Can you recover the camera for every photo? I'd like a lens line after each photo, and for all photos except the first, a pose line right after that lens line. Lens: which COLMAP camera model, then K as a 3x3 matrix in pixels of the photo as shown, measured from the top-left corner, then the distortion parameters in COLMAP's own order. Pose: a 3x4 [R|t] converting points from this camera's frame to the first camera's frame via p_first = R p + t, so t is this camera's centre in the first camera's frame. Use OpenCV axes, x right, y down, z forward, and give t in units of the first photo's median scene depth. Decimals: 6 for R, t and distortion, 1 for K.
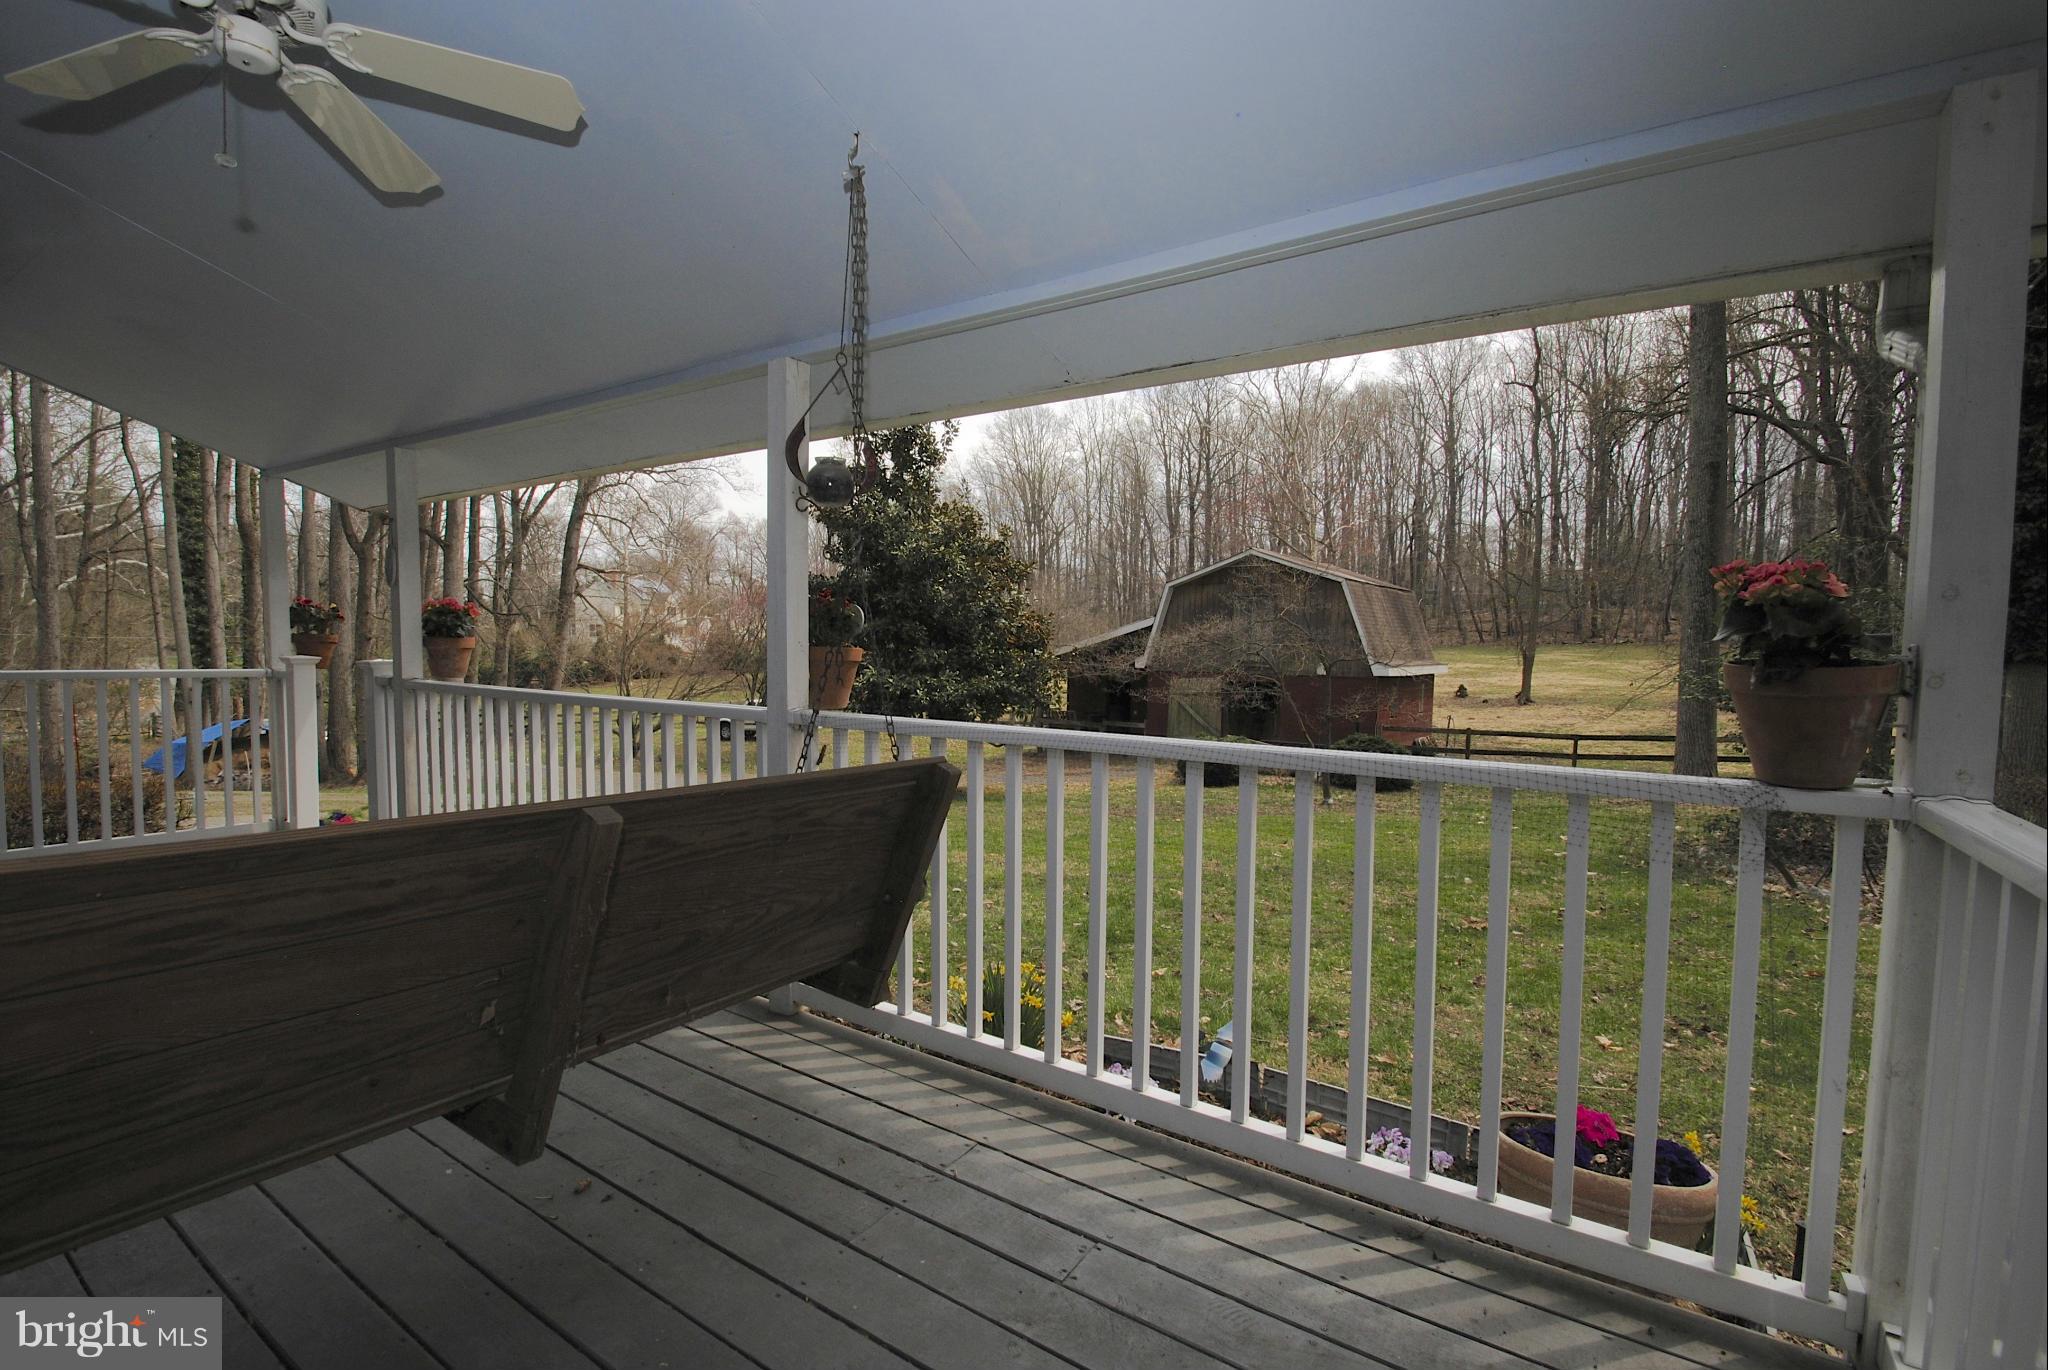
lens RADIAL K [[929.3, 0, 1010.2], [0, 929.3, 674.0], [0, 0, 1]] dist [0.010317, -0.016322]
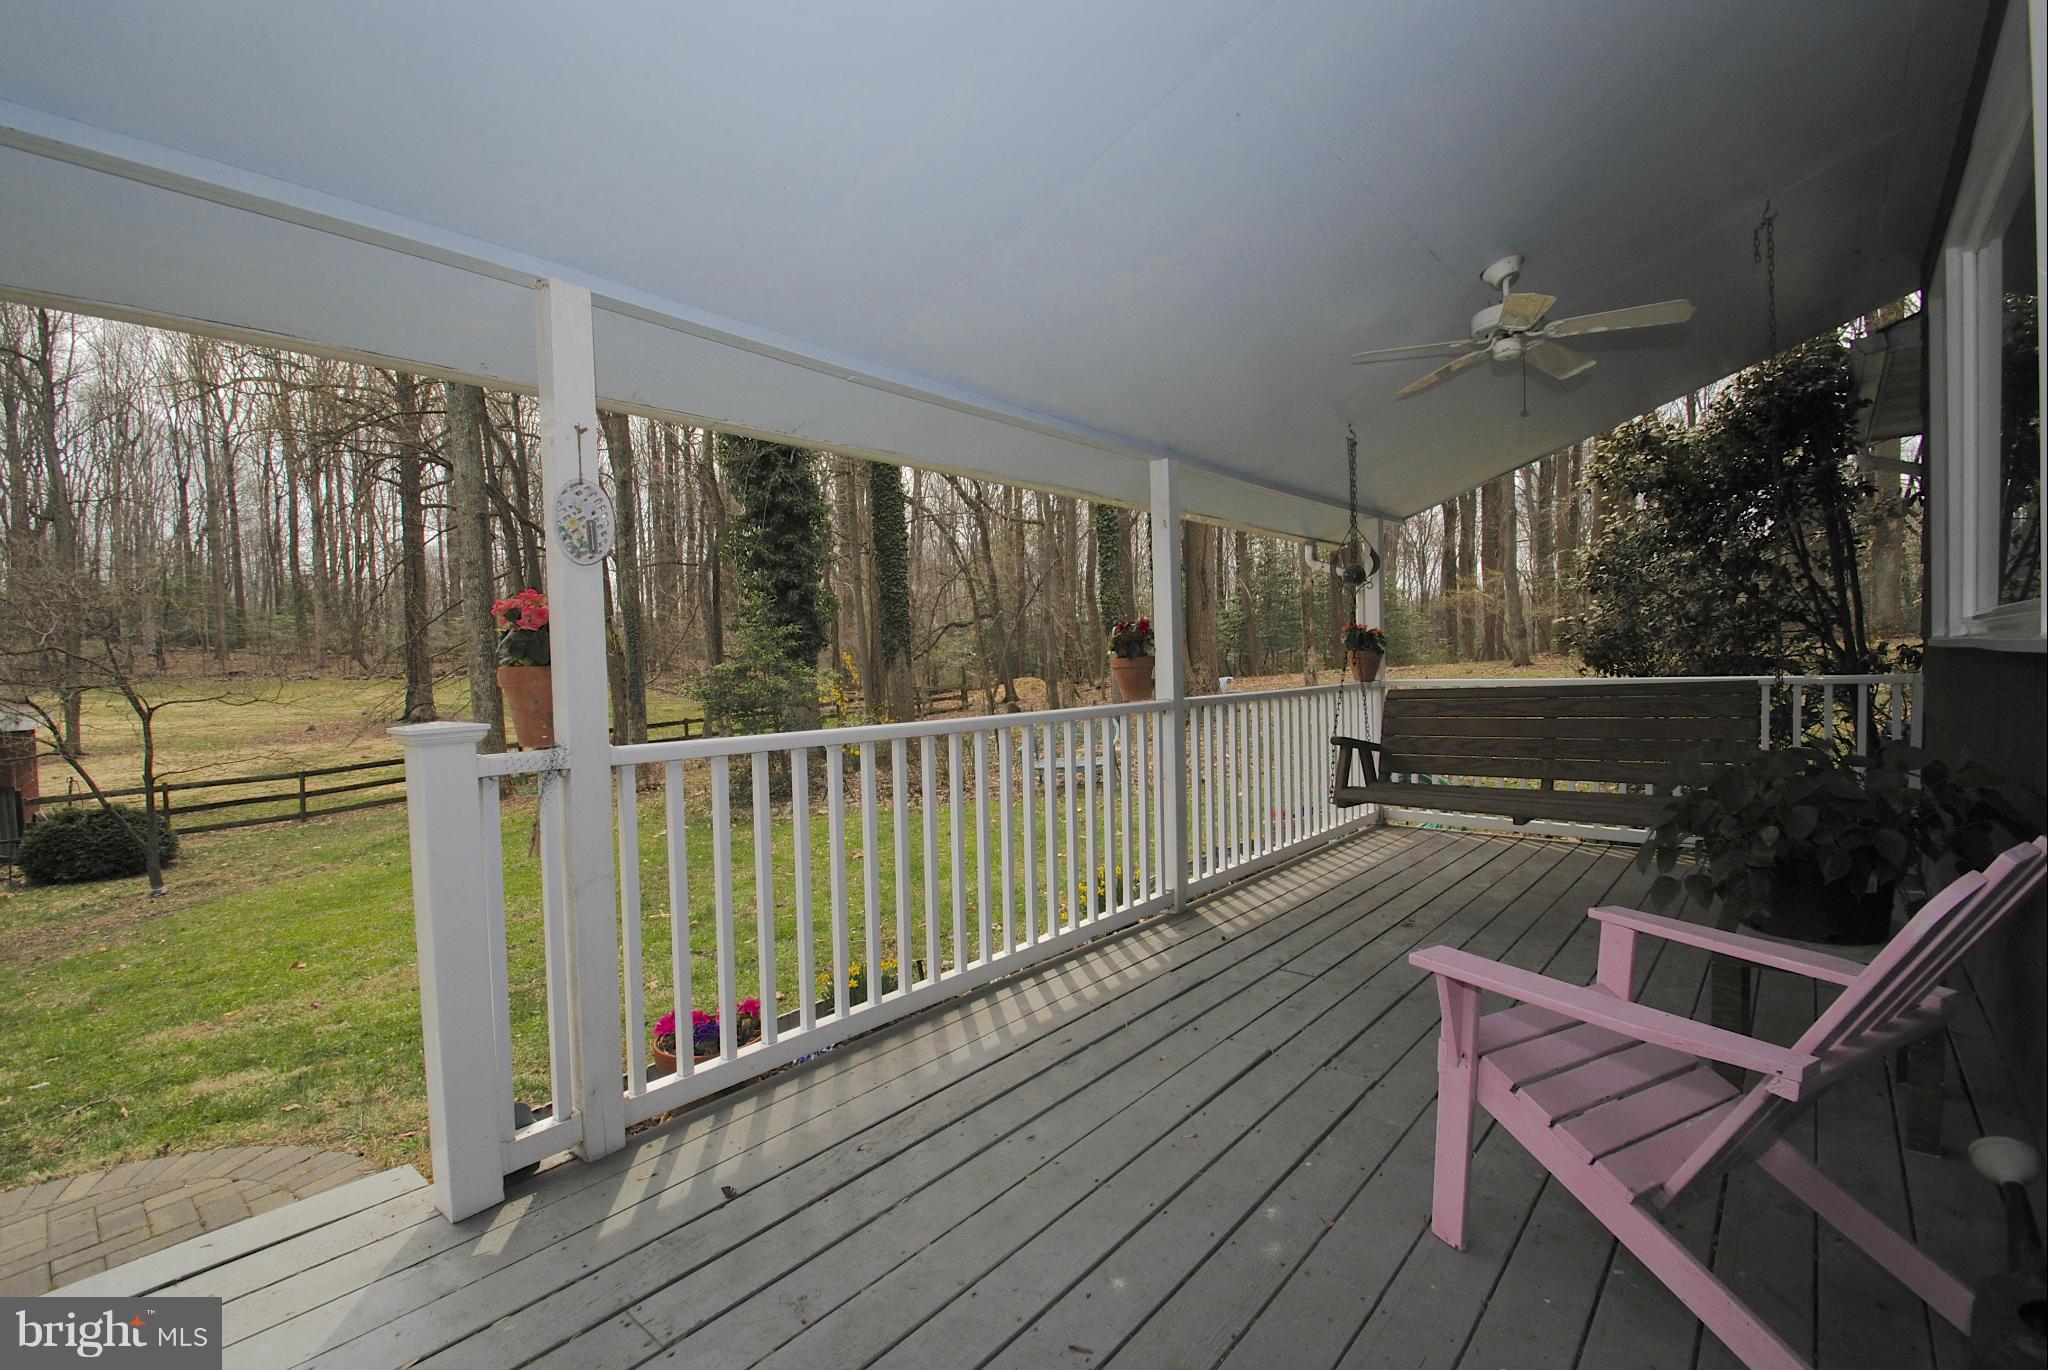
lens RADIAL K [[929.3, 0, 1010.2], [0, 929.3, 674.0], [0, 0, 1]] dist [0.010317, -0.016322]
pose [[0.123993, -0.035138, 0.991661, -1.786173], [0.070608, 0.997152, 0.026504, -0.067119], [-0.989768, 0.066733, 0.126121, 1.105027]]
